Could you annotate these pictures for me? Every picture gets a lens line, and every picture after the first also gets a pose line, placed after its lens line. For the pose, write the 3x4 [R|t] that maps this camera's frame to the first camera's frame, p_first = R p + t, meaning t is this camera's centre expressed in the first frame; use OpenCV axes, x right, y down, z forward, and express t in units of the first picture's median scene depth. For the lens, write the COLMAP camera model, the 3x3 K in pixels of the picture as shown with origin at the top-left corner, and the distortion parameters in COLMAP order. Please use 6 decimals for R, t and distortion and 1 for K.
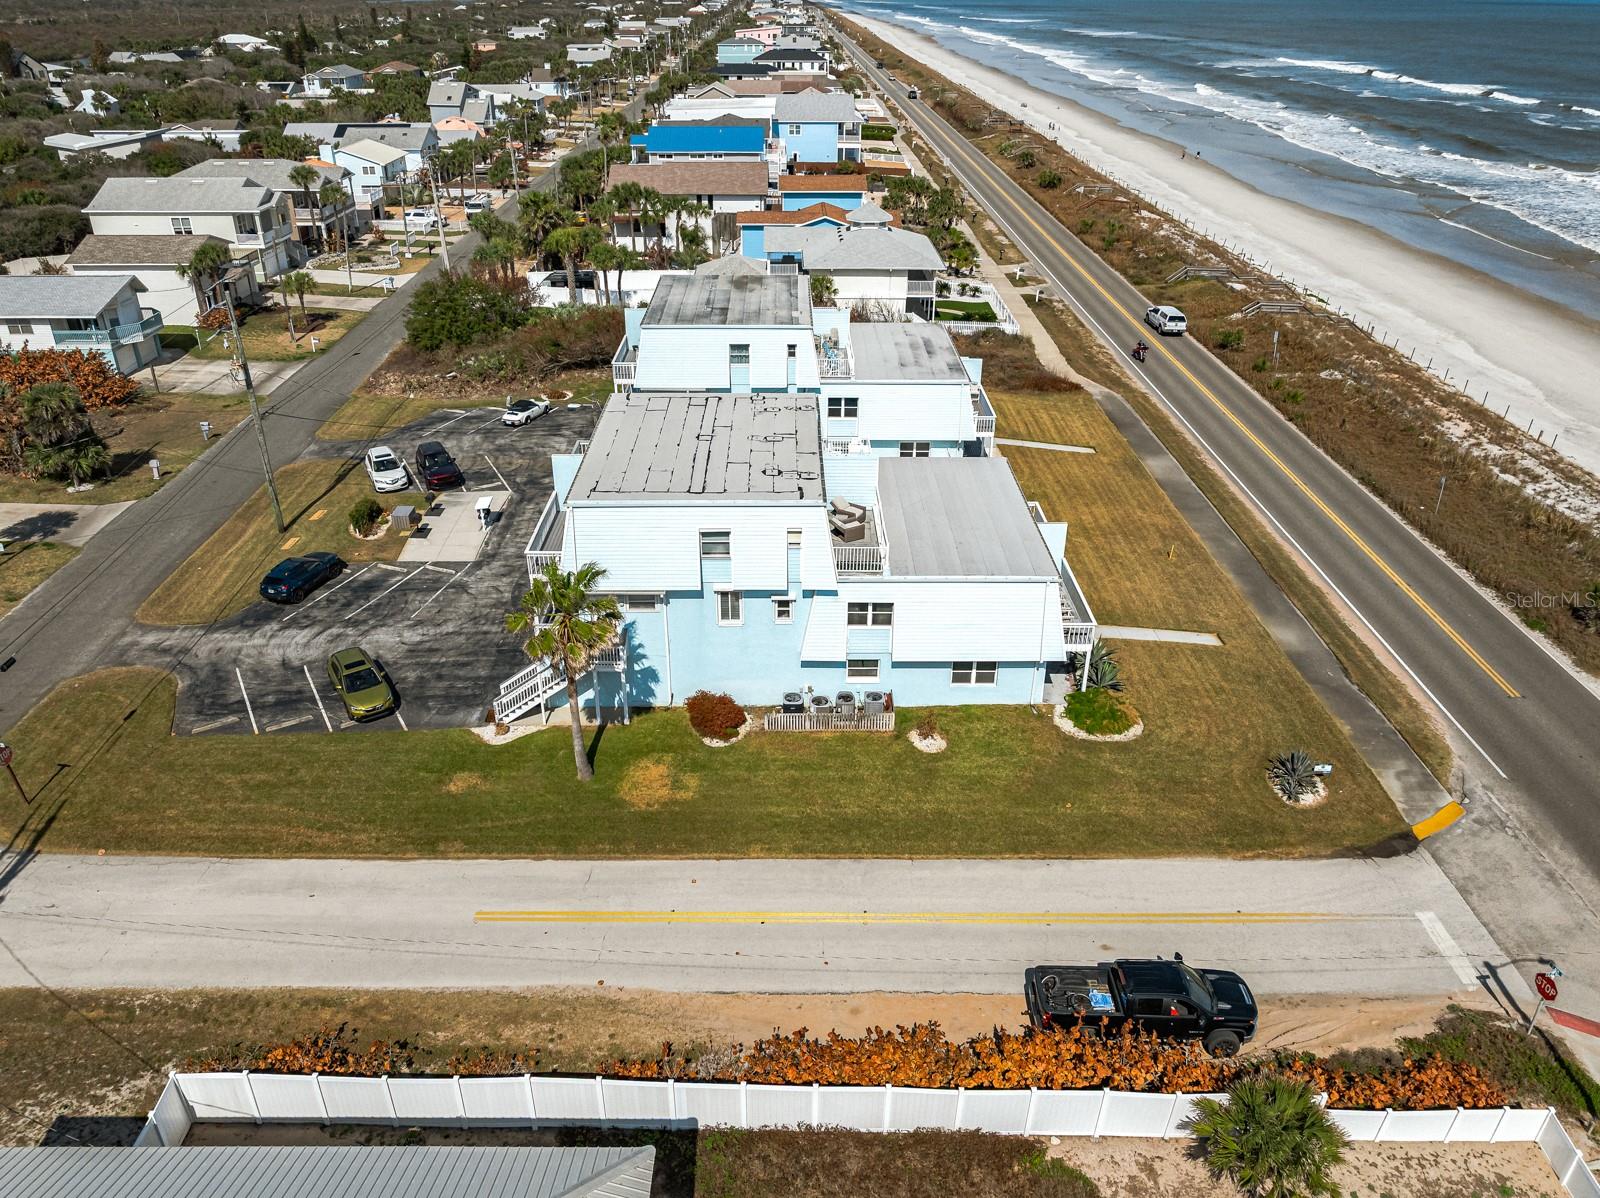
lens RADIAL K [[1147.1, 0, 792.9], [0, 1147.1, 589.1], [0, 0, 1]] dist [-0.028253, 0.013516]
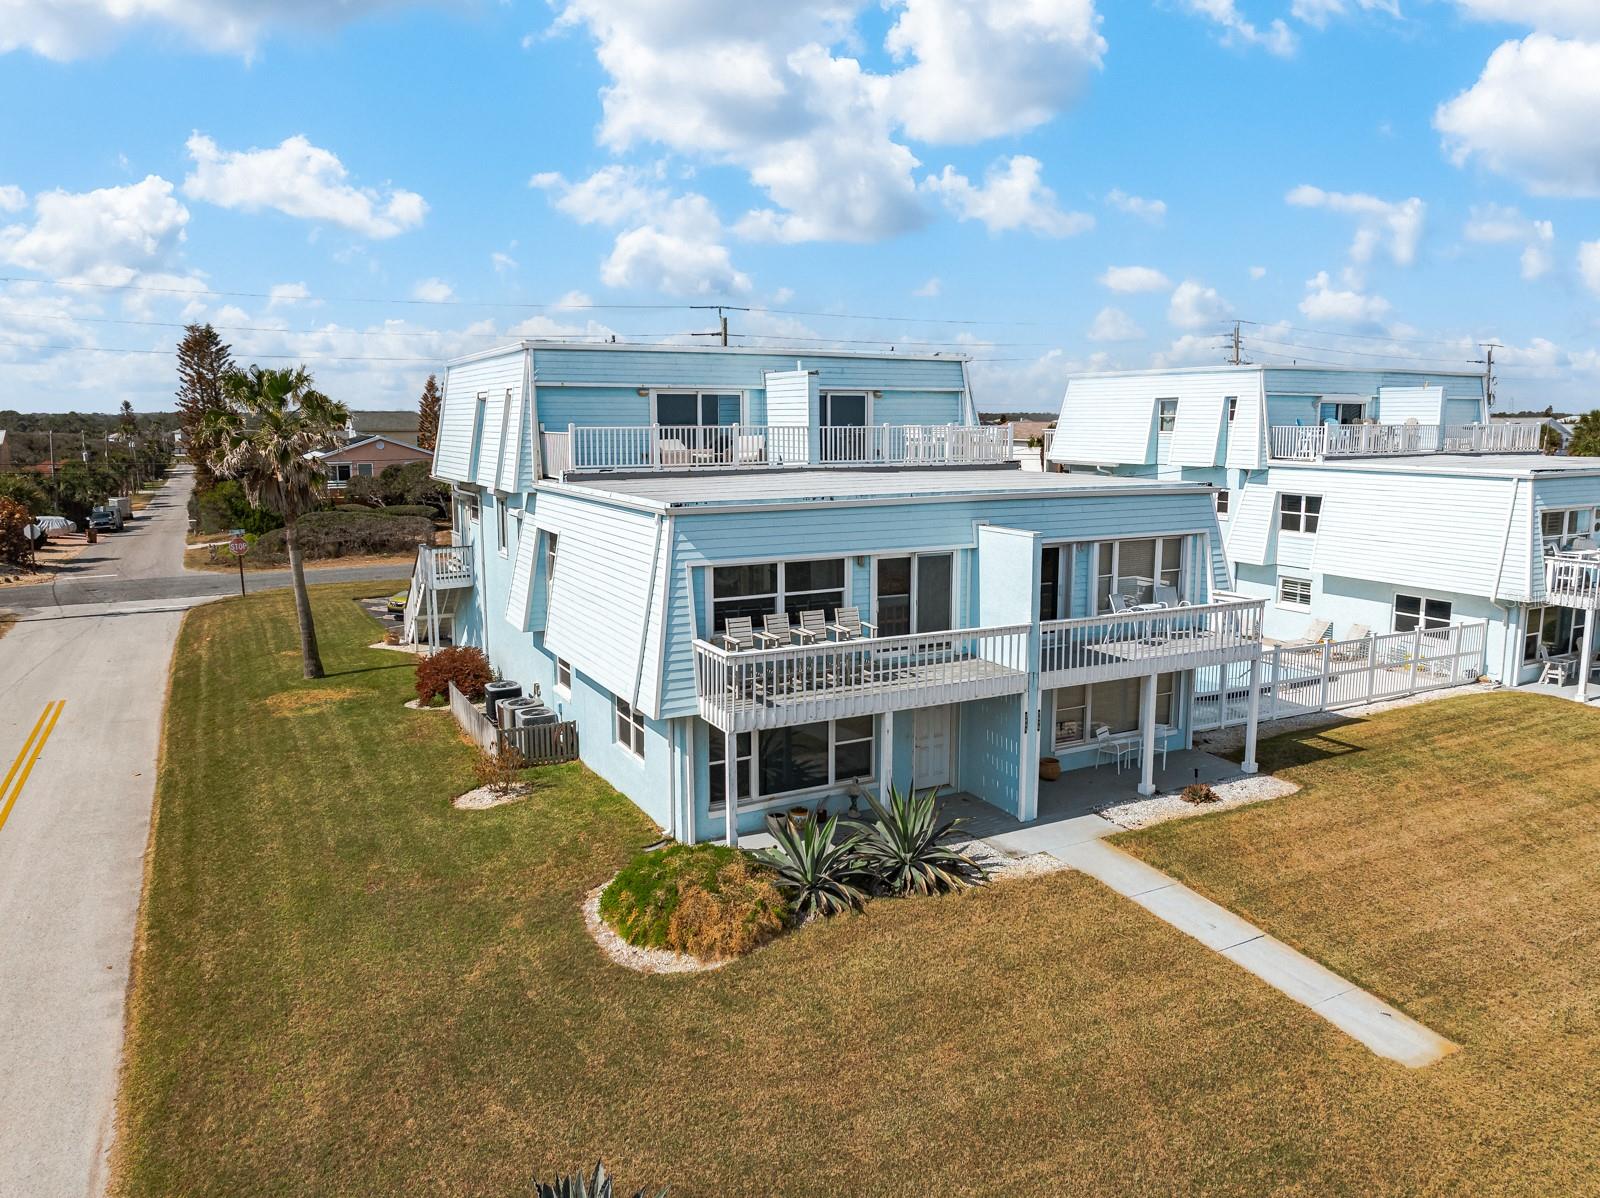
lens RADIAL K [[1123.9, 0, 804.7], [0, 1123.9, 586.3], [0, 0, 1]] dist [-0.034689, 0.019910]
pose [[0.463169, 0.128087, -0.876965, 0.567915], [-0.412687, 0.906851, -0.085509, 0.028909], [0.784324, 0.401517, 0.472885, 0.770688]]
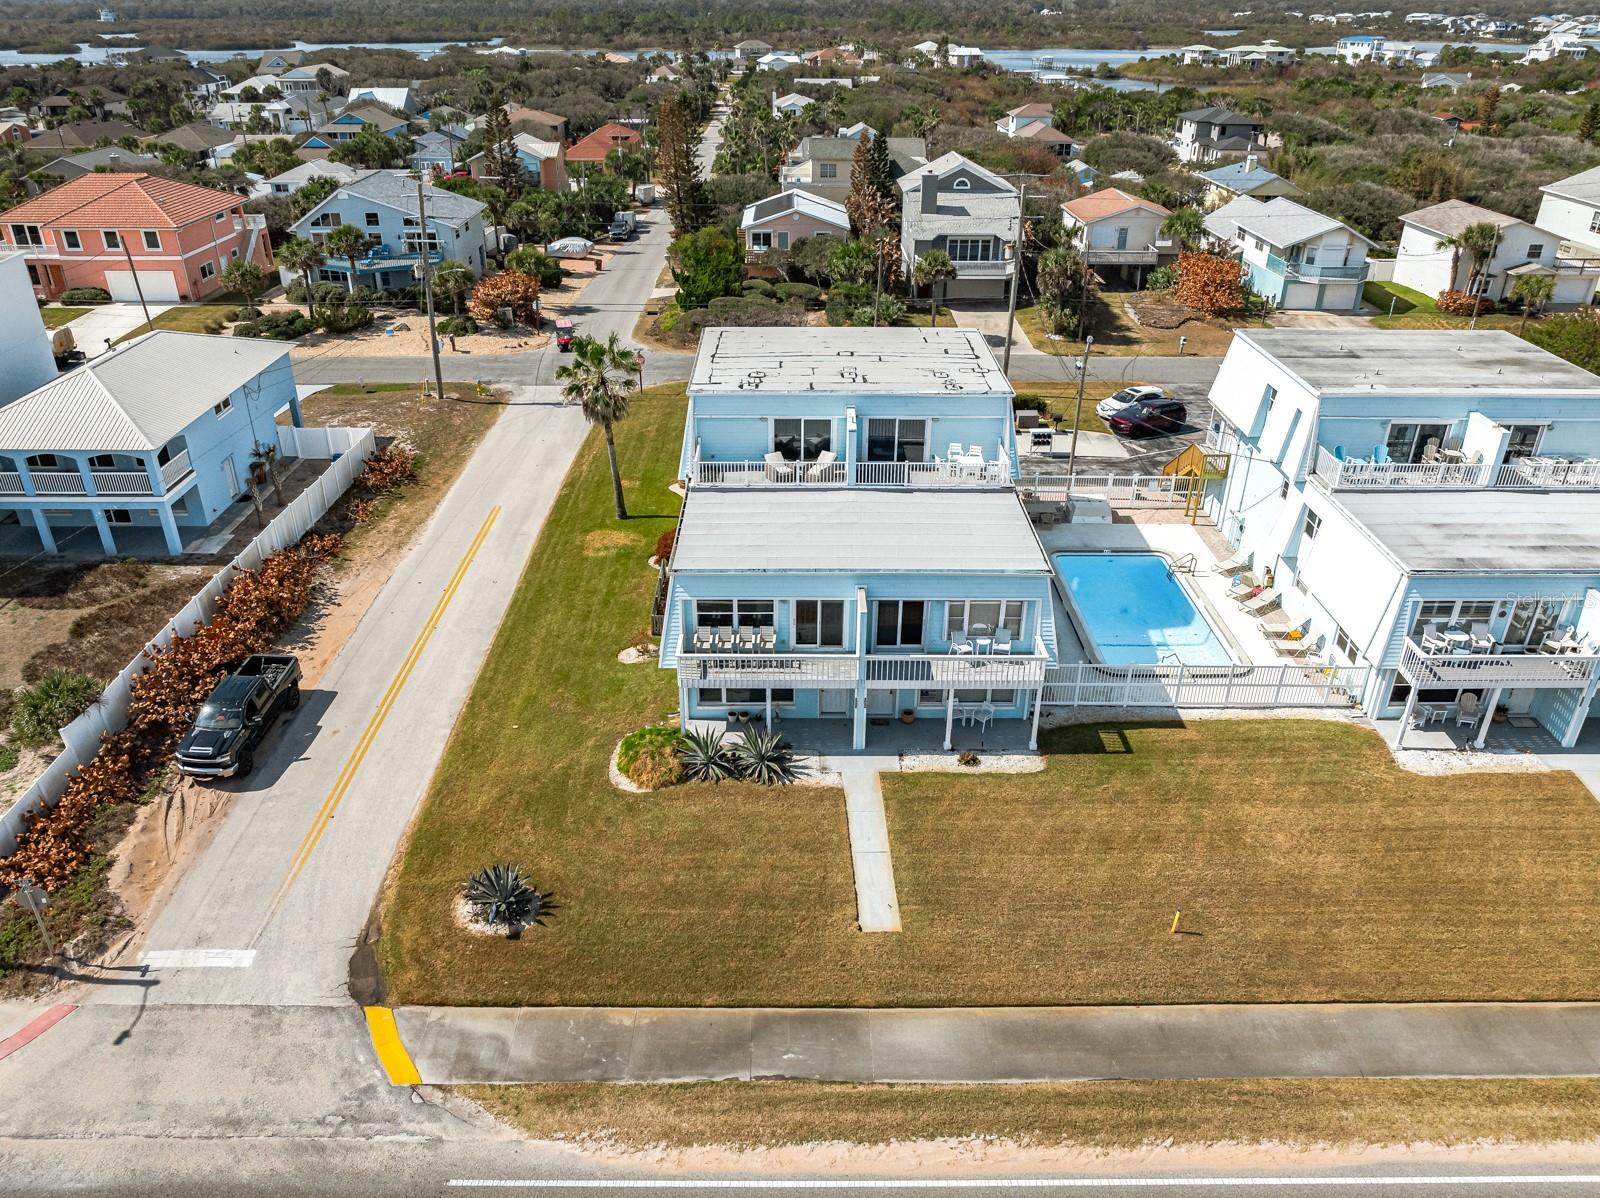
lens RADIAL K [[1147.1, 0, 792.9], [0, 1147.1, 589.1], [0, 0, 1]] dist [-0.028253, 0.013516]
pose [[-0.002727, 0.462274, -0.886733, 0.905982], [-0.470446, 0.781888, 0.409063, -0.357026], [0.882424, 0.418276, 0.215343, 0.813948]]
